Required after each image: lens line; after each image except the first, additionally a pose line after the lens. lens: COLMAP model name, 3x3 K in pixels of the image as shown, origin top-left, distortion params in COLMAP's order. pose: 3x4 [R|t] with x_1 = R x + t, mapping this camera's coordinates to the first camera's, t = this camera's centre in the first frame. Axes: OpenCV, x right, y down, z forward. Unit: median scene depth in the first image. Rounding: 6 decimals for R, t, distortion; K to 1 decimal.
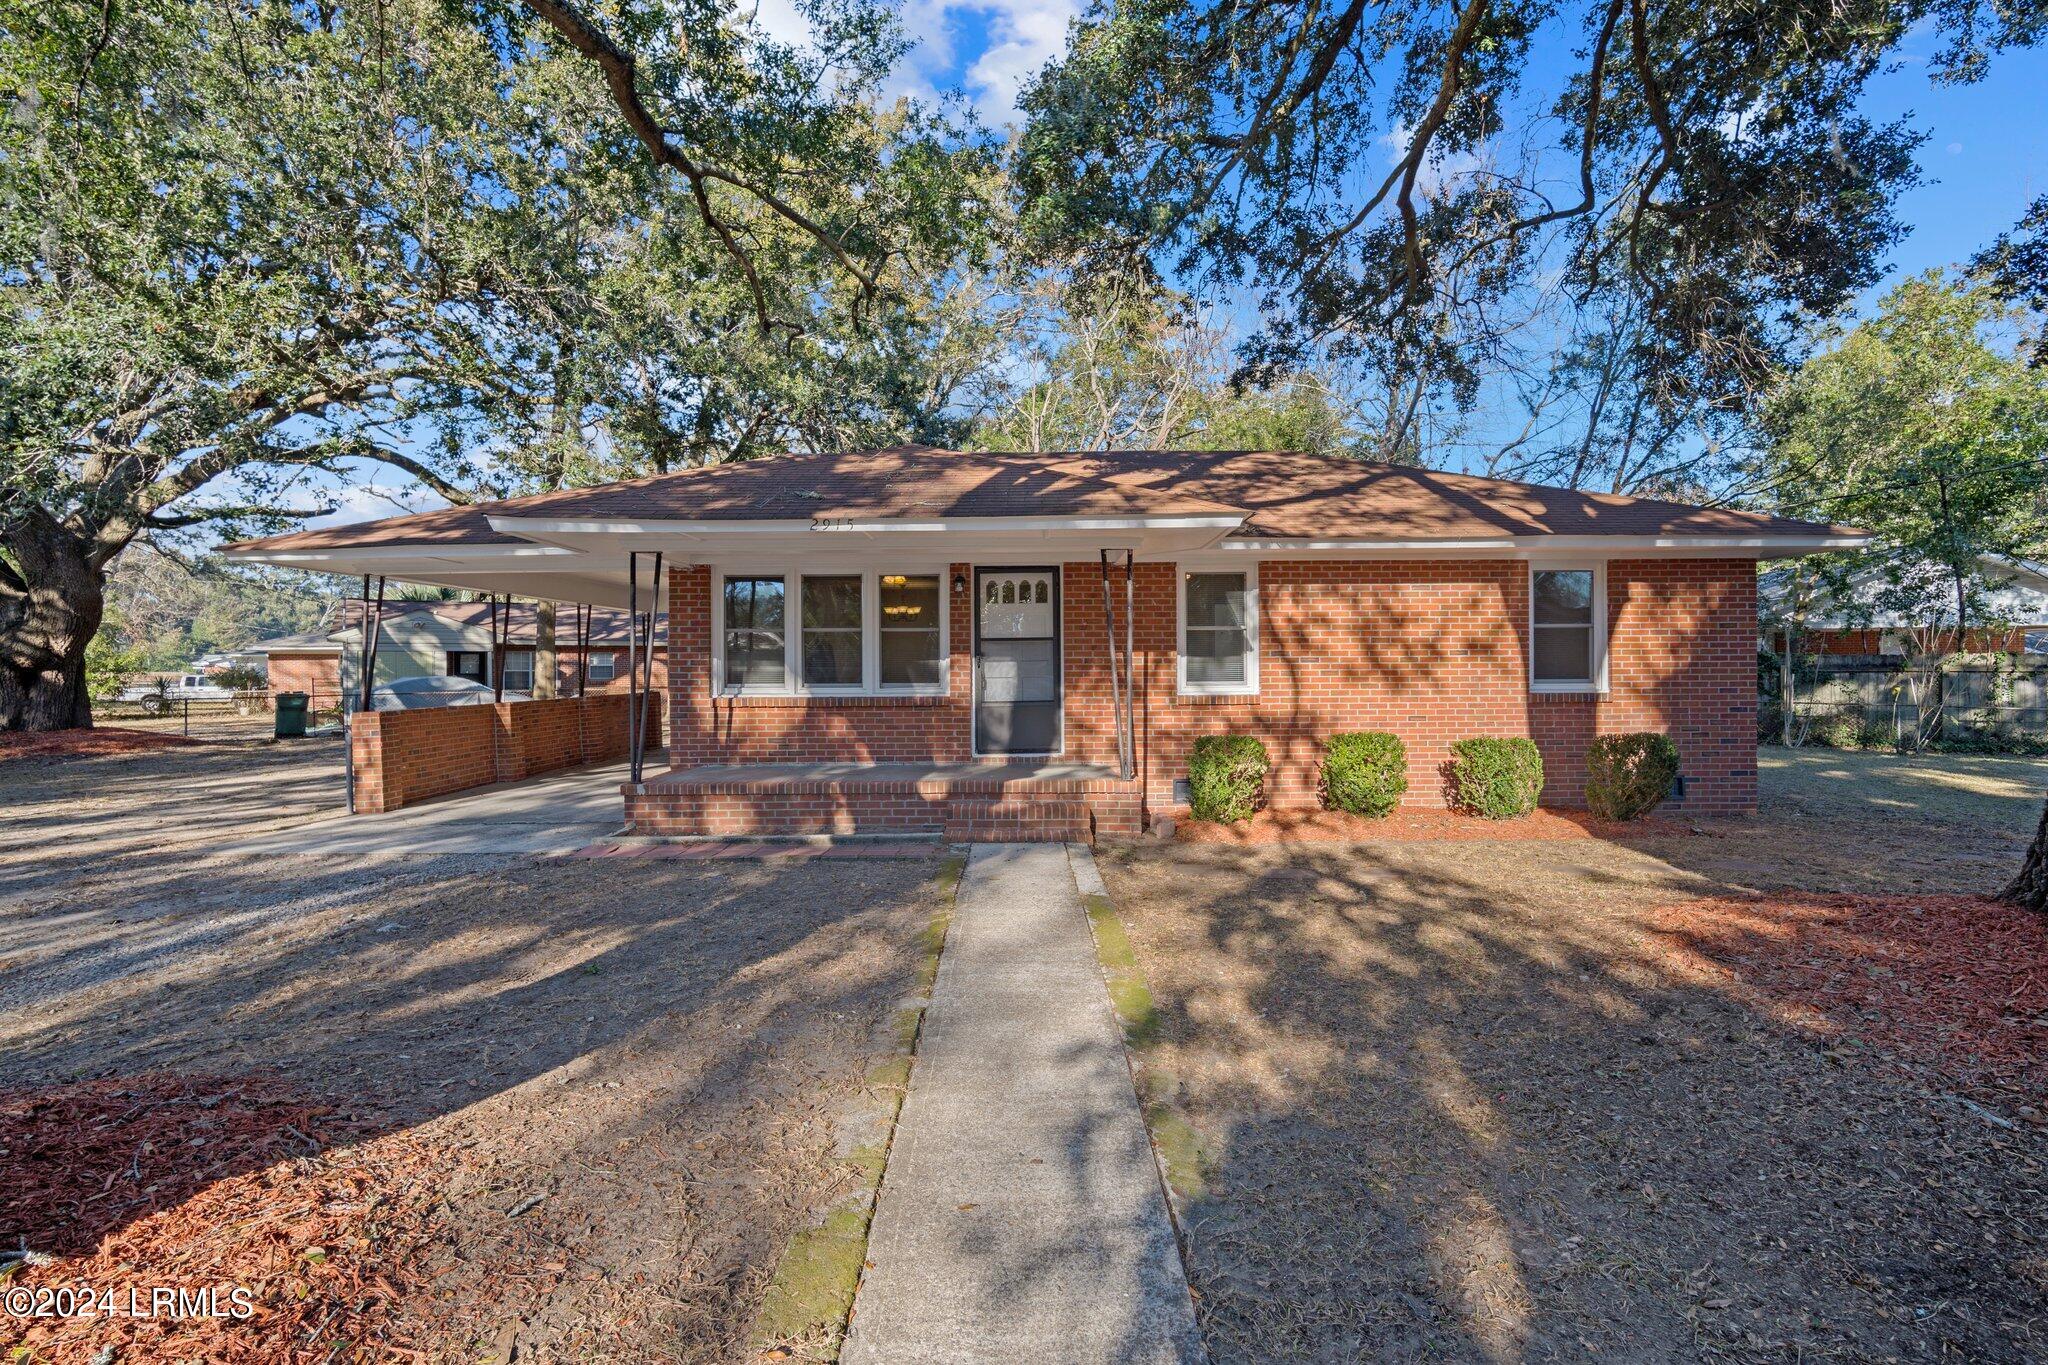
lens RADIAL K [[915.4, 0, 1027.1], [0, 915.4, 679.9], [0, 0, 1]] dist [-0.011635, 0.000595]
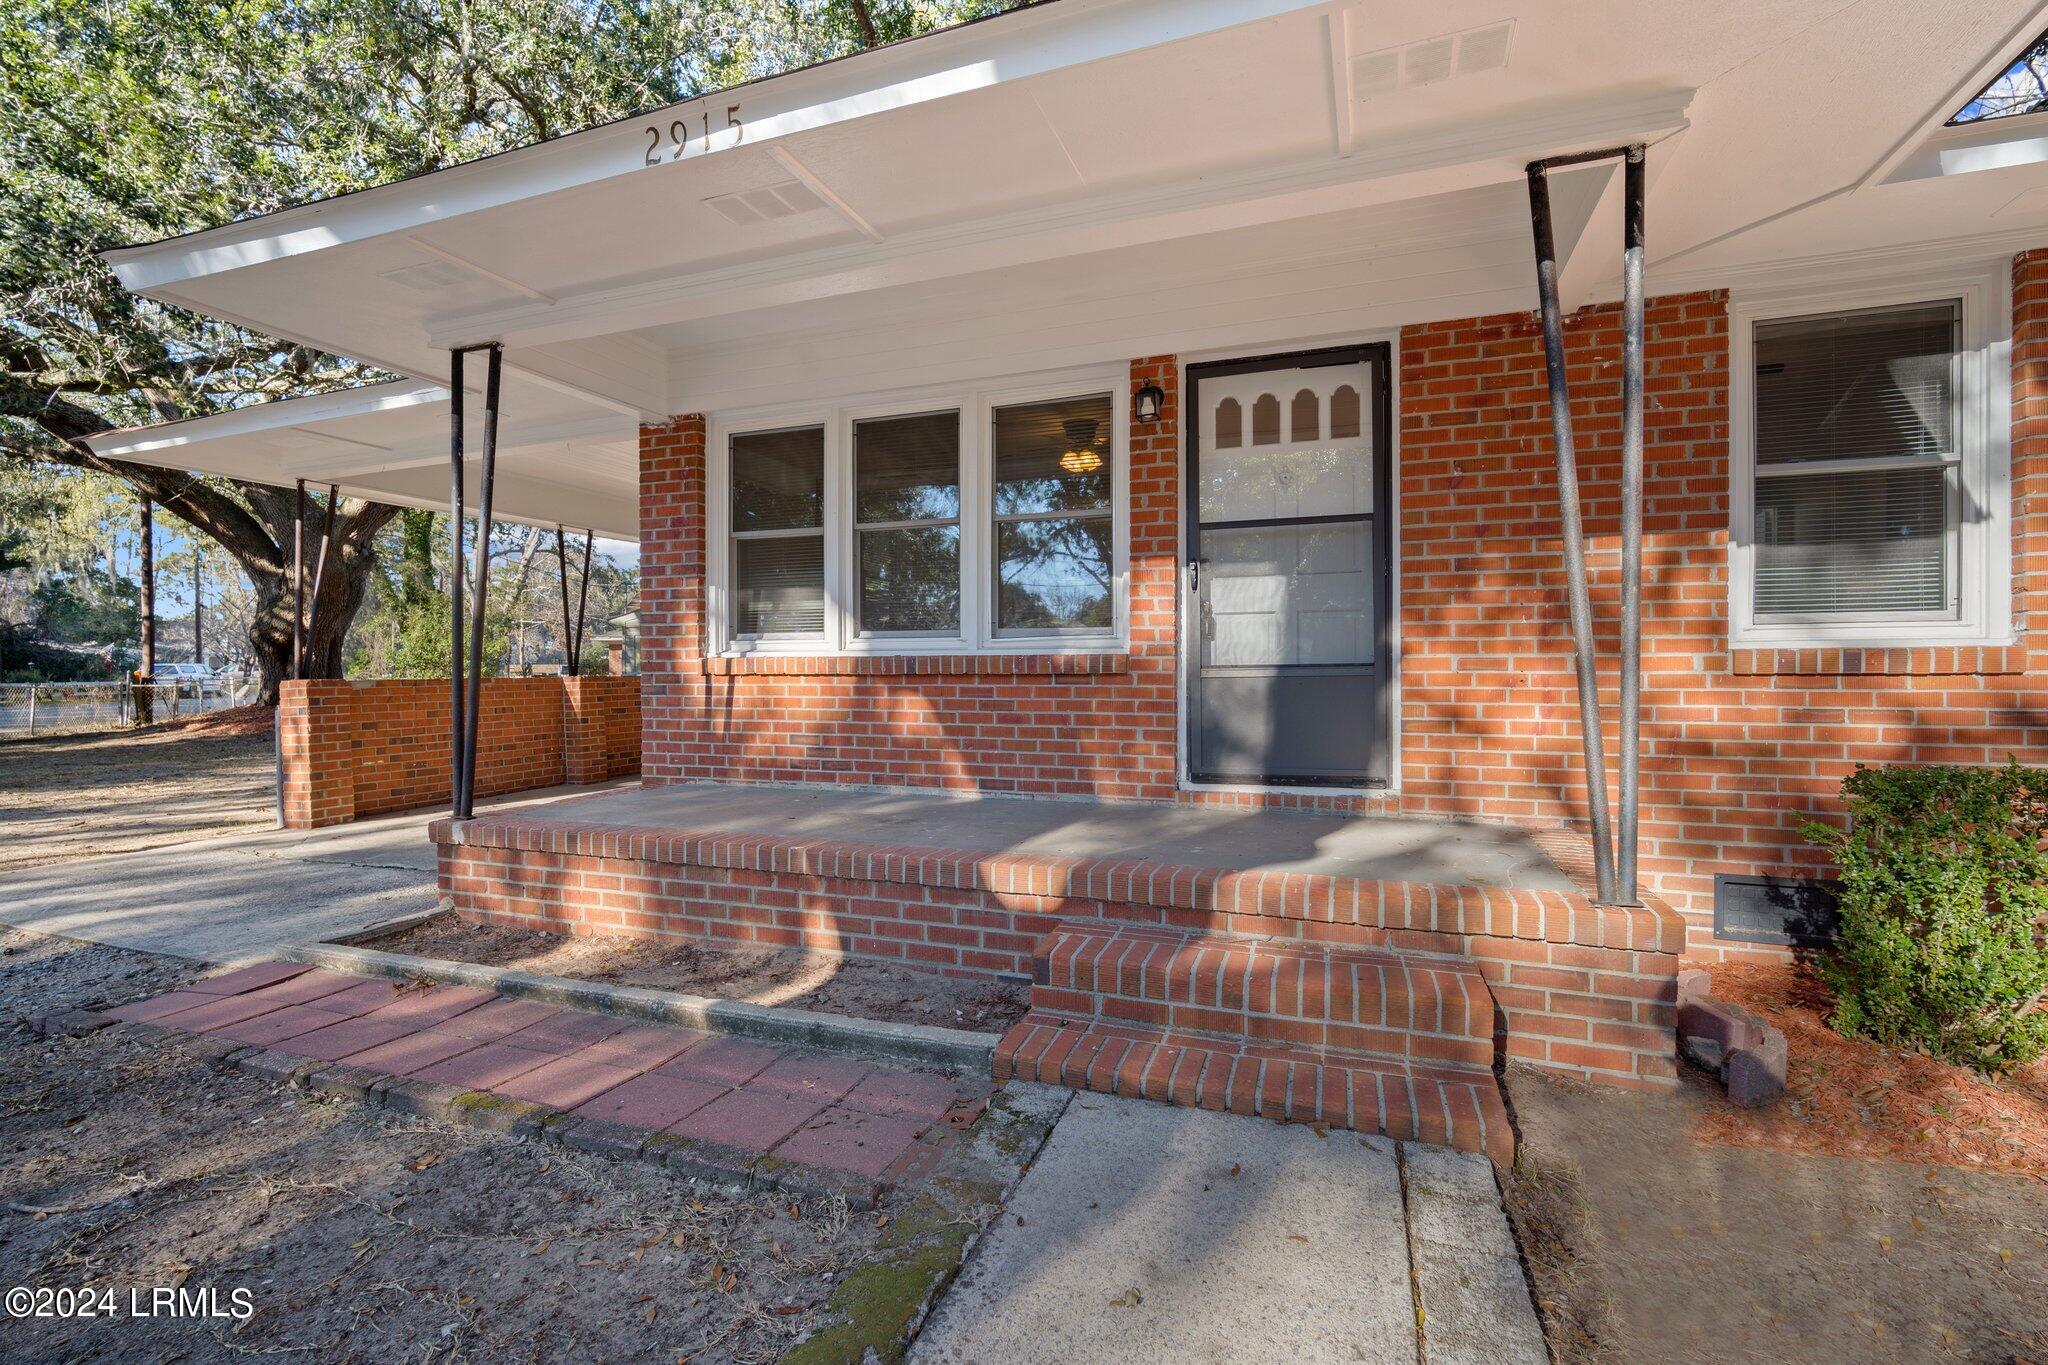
lens RADIAL K [[929.0, 0, 1022.4], [0, 929.0, 660.4], [0, 0, 1]] dist [-0.003673, -0.000006]
pose [[0.938697, 0.000003, -0.344743, 0.024032], [-0.006479, 0.999824, -0.017632, 0.030177], [0.344682, 0.018785, 0.938531, 0.547186]]
